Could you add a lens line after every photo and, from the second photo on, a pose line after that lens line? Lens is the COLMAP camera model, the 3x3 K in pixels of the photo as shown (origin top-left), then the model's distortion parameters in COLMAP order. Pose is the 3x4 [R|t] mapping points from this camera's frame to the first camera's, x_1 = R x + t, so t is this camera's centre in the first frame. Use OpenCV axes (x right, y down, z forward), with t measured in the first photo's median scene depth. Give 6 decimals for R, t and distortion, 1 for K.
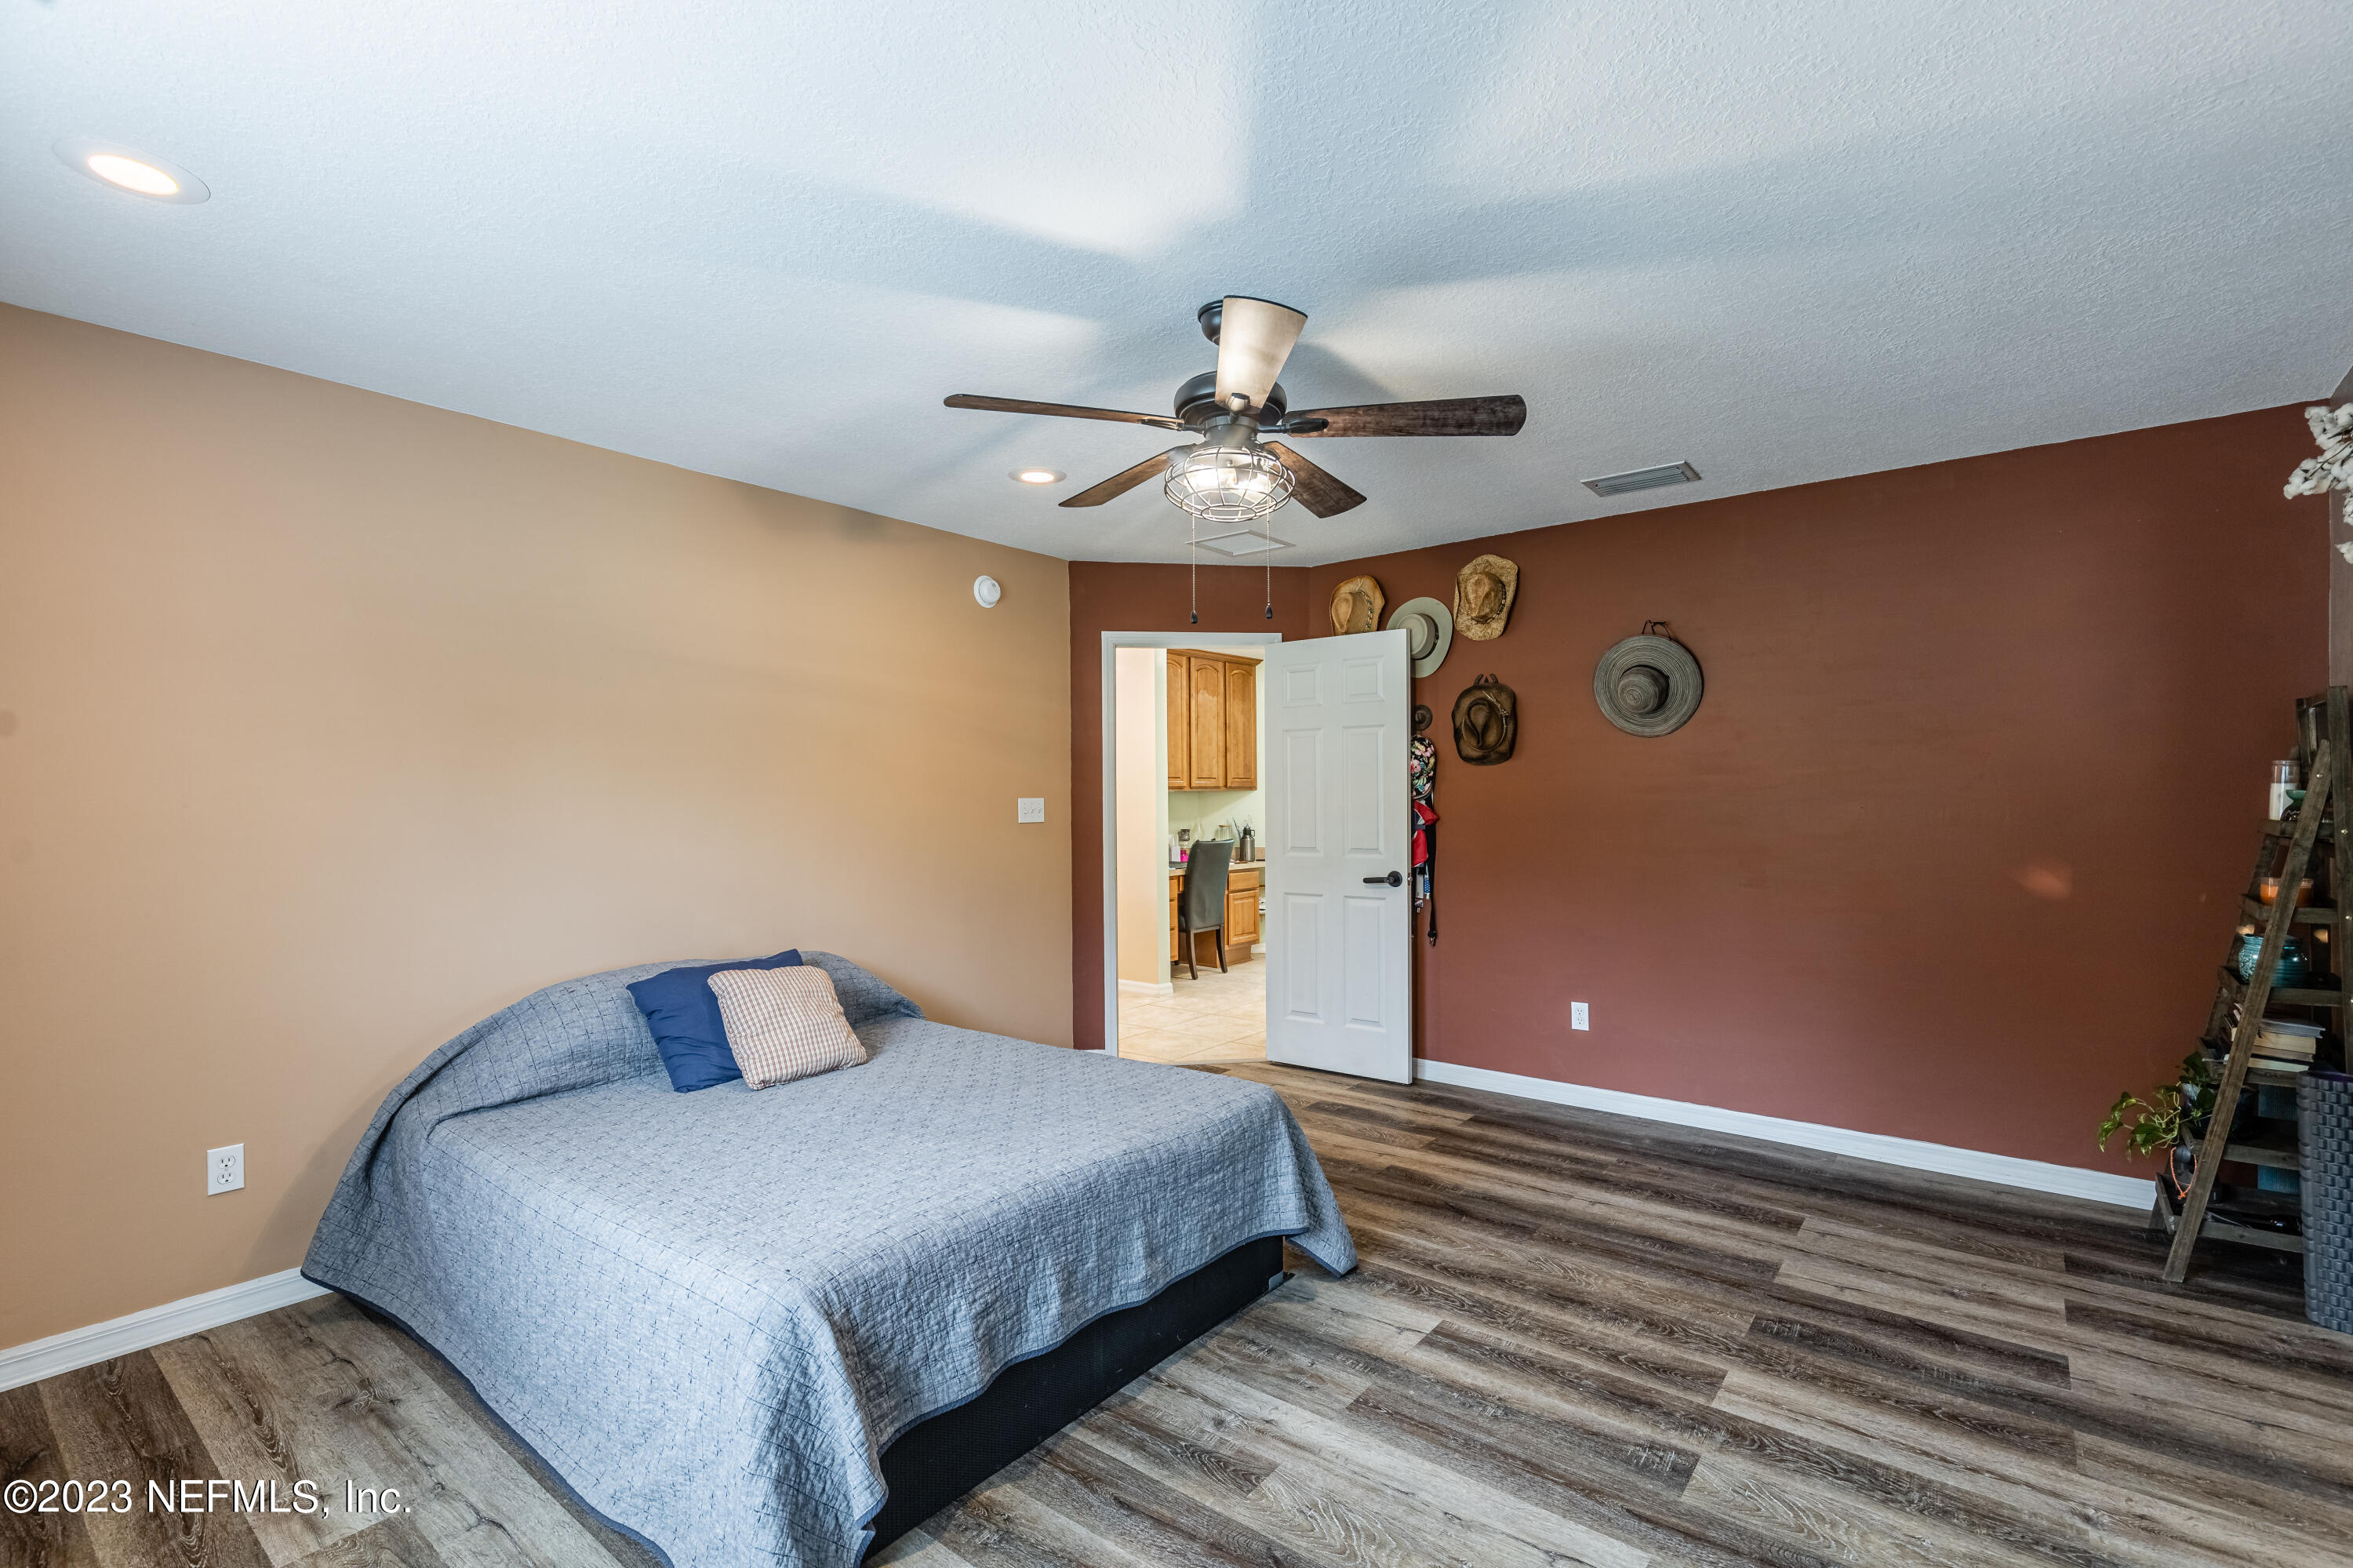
lens RADIAL K [[1055.3, 0, 1180.8], [0, 1055.3, 799.1], [0, 0, 1]] dist [0.010333, -0.001609]
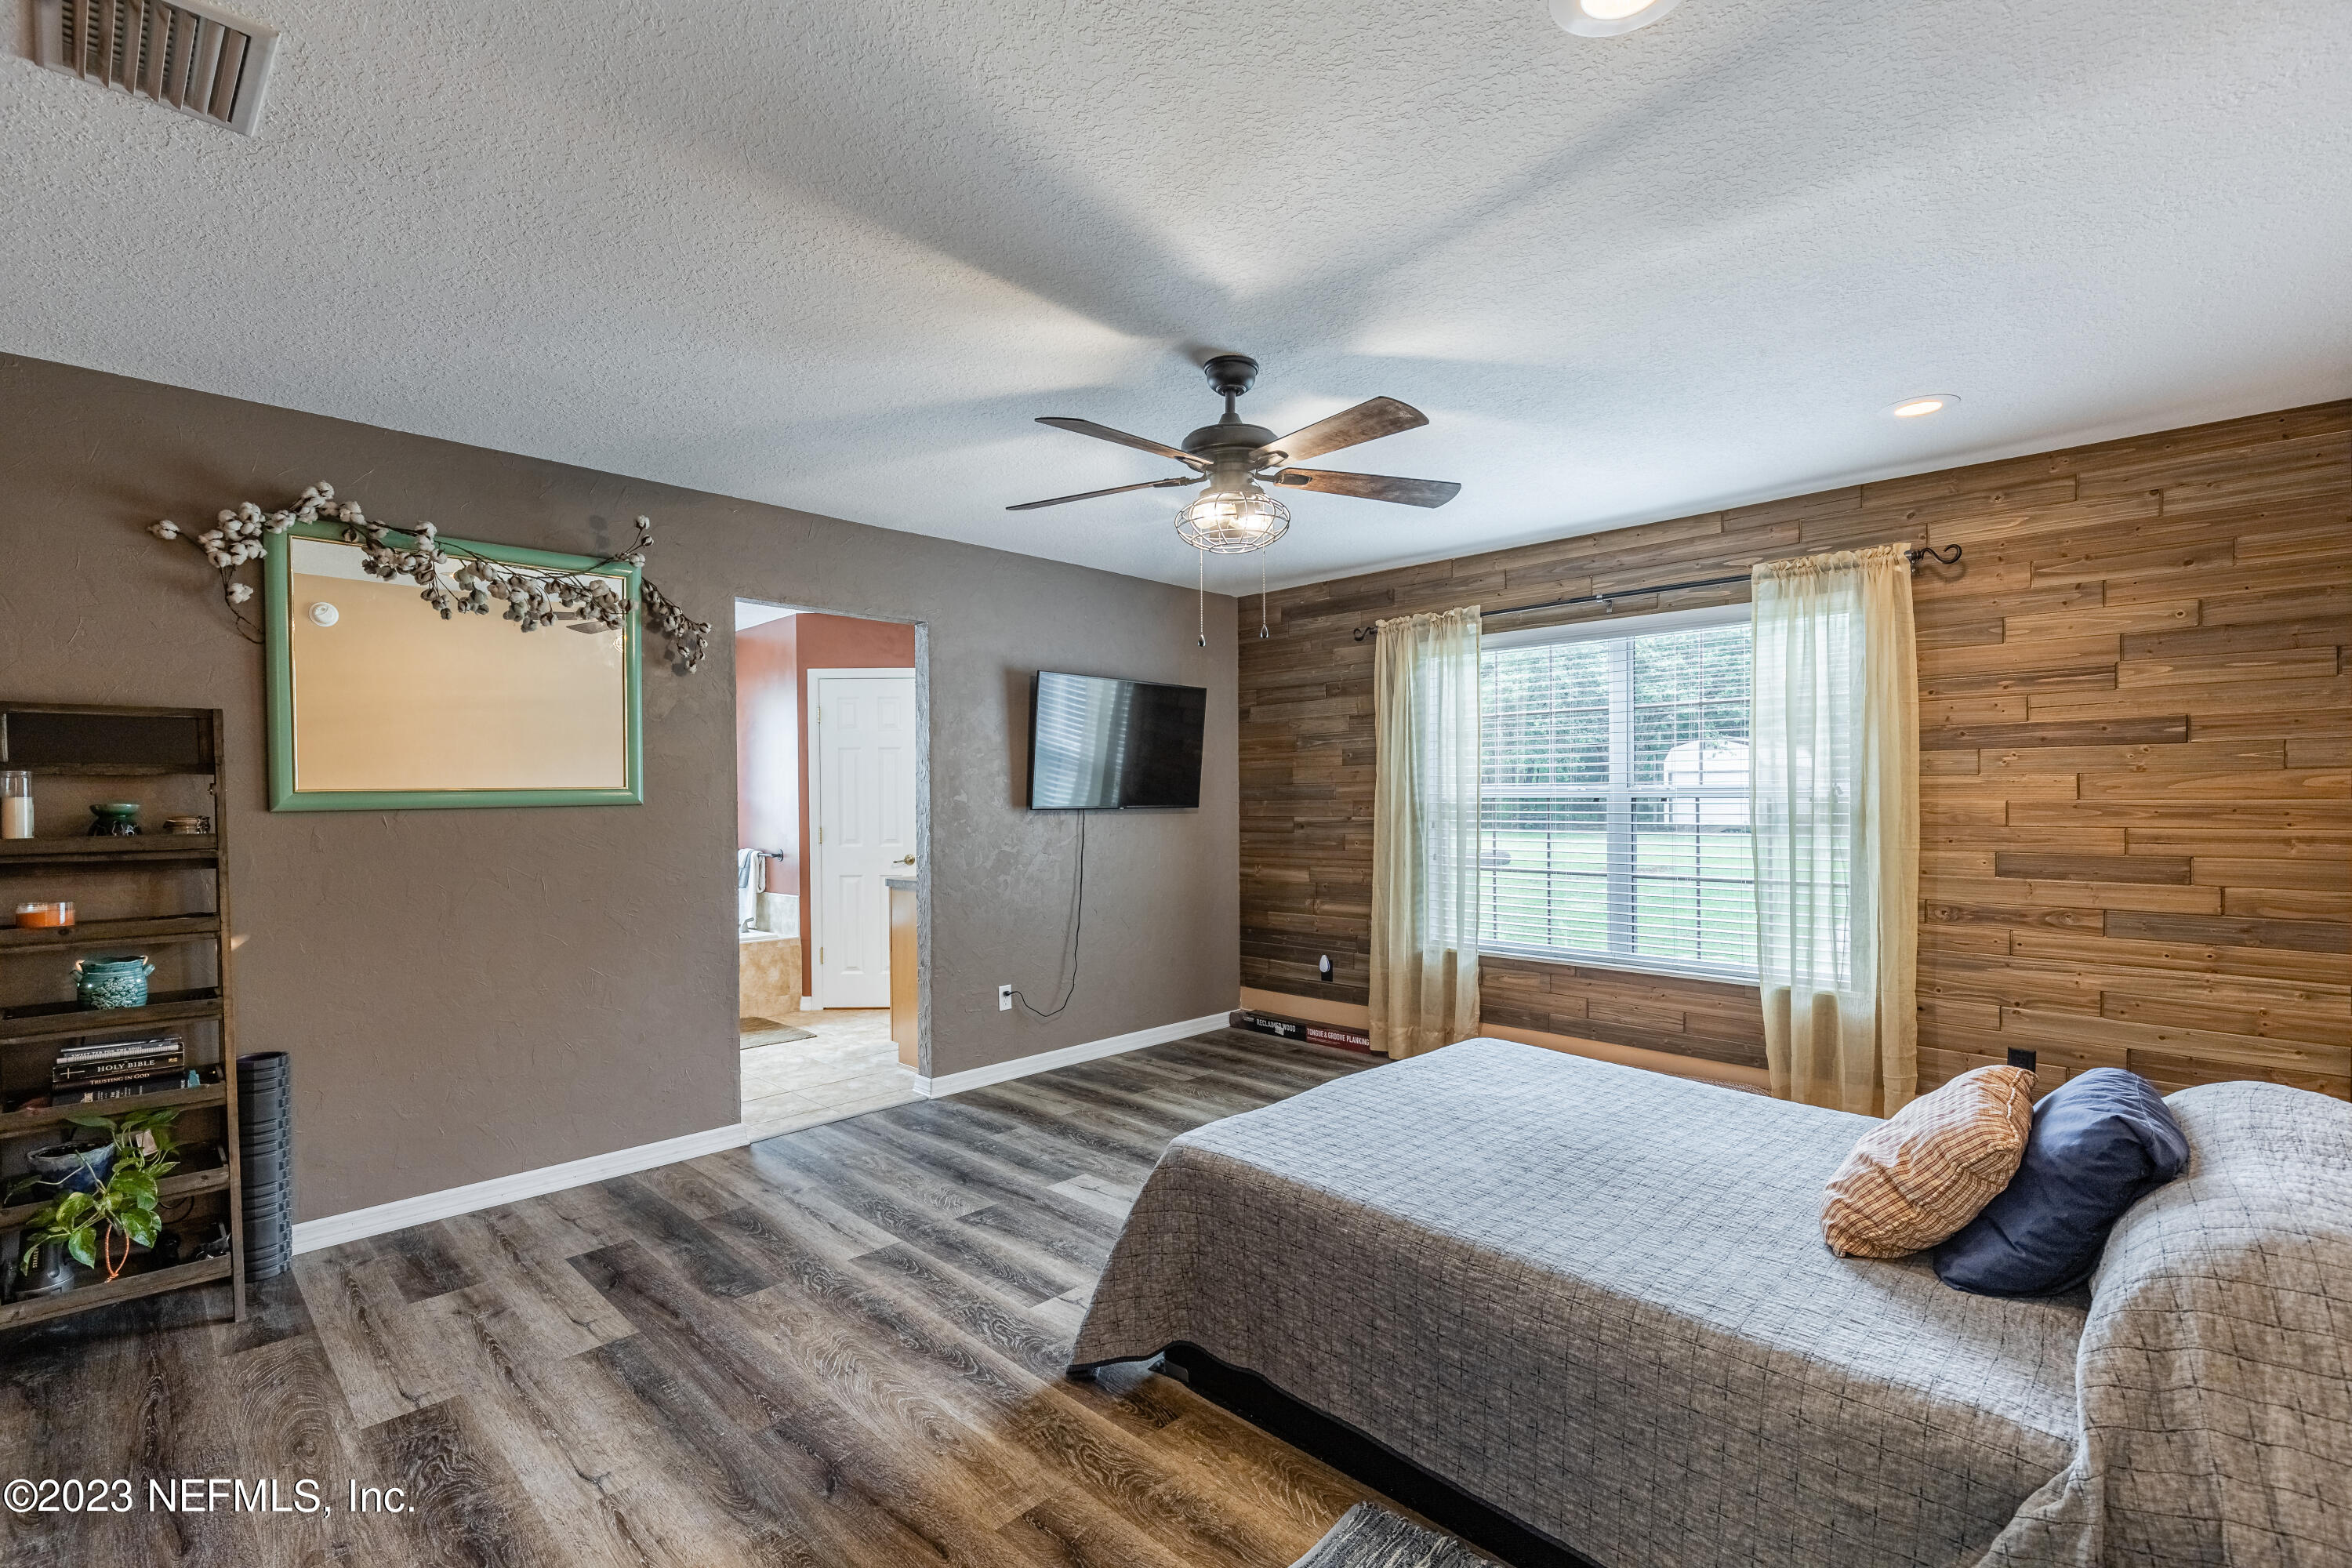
lens RADIAL K [[1054.8, 0, 1181.2], [0, 1054.8, 793.1], [0, 0, 1]] dist [0.010333, -0.001609]
pose [[-0.994754, 0.013310, 0.101424, -0.010371], [0.013250, 0.999911, -0.001257, -0.005965], [-0.101432, 0.000093, -0.994843, 2.074589]]
